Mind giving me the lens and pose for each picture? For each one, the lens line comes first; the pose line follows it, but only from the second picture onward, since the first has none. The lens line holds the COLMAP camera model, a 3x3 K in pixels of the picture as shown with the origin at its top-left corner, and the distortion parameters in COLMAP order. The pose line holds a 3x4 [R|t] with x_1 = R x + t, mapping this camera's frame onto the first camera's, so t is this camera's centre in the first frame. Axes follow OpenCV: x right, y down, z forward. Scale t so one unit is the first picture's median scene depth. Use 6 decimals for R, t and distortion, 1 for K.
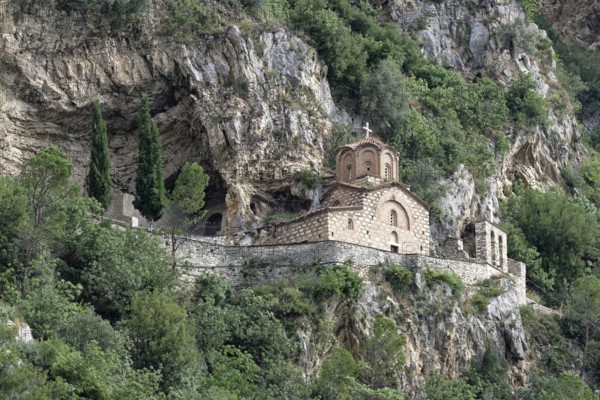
lens RADIAL K [[2919.1, 0, 300.0], [0, 2919.1, 200.0], [0, 0, 1]] dist [0.036145, 0.731140]
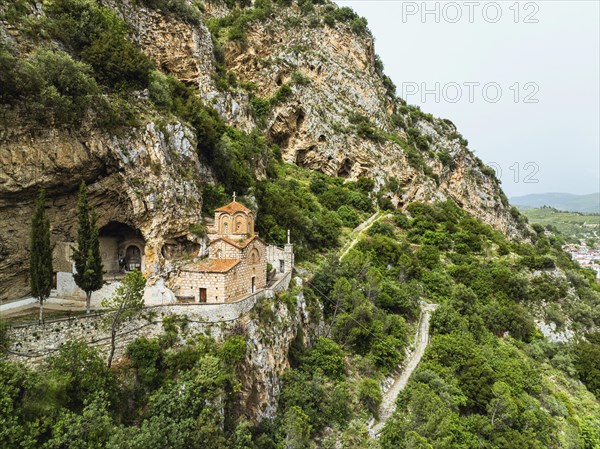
lens RADIAL K [[425.0, 0, 299.9], [0, 425.0, 217.8], [0, 0, 1]] dist [-0.061355, 0.034028]
pose [[0.902211, 0.017085, 0.430956, -0.046058], [-0.139266, 0.957230, 0.253606, -0.078595], [-0.408191, -0.288824, 0.866003, 0.787955]]
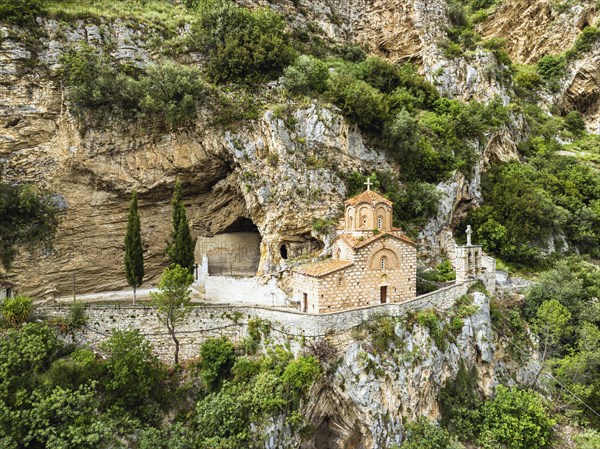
lens RADIAL K [[430.4, 0, 301.3], [0, 430.4, 216.2], [0, 0, 1]] dist [-0.037967, 0.006581]
pose [[0.940769, -0.002234, -0.339041, 0.061045], [0.101347, 0.956111, 0.274917, -0.067178], [0.323546, -0.292995, 0.899707, 0.823348]]
